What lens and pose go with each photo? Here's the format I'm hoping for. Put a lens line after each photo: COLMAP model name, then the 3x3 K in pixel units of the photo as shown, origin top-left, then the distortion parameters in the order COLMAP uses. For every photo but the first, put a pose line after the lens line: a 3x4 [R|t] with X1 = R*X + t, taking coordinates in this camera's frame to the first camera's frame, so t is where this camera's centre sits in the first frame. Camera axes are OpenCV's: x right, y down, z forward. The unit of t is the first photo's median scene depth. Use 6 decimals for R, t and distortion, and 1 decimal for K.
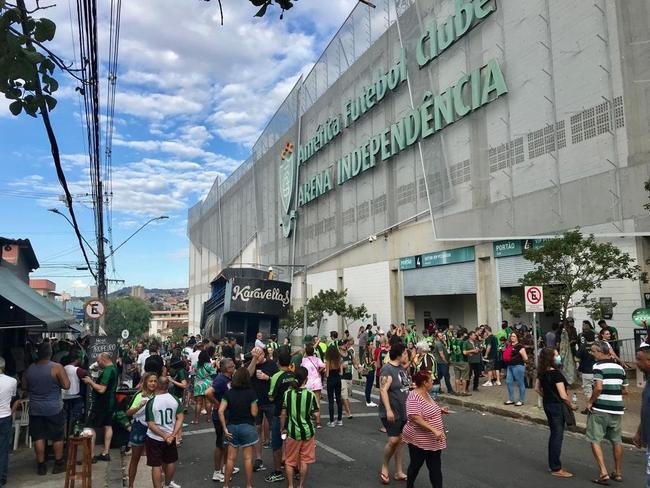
lens RADIAL K [[545.2, 0, 325.6], [0, 545.2, 244.5], [0, 0, 1]] dist [0.040390, -0.022607]
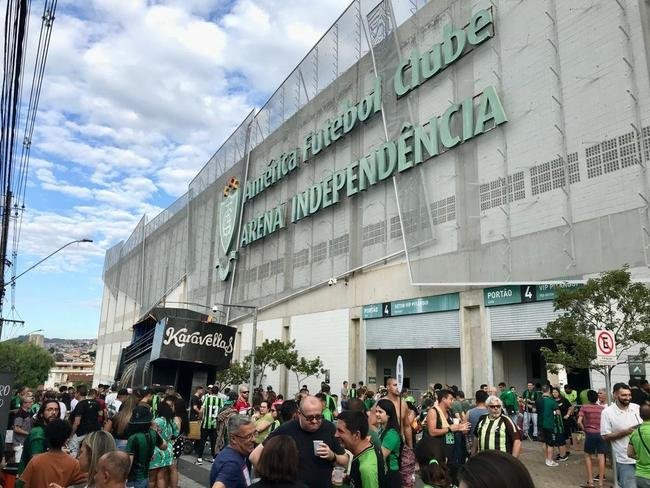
lens RADIAL K [[545.2, 0, 325.1], [0, 545.2, 243.3], [0, 0, 1]] dist [0.040390, -0.022607]
pose [[0.987874, 0.072834, 0.137115, -0.053856], [-0.057316, 0.991836, -0.113910, 0.029779], [-0.144292, 0.104670, 0.983984, 0.132938]]
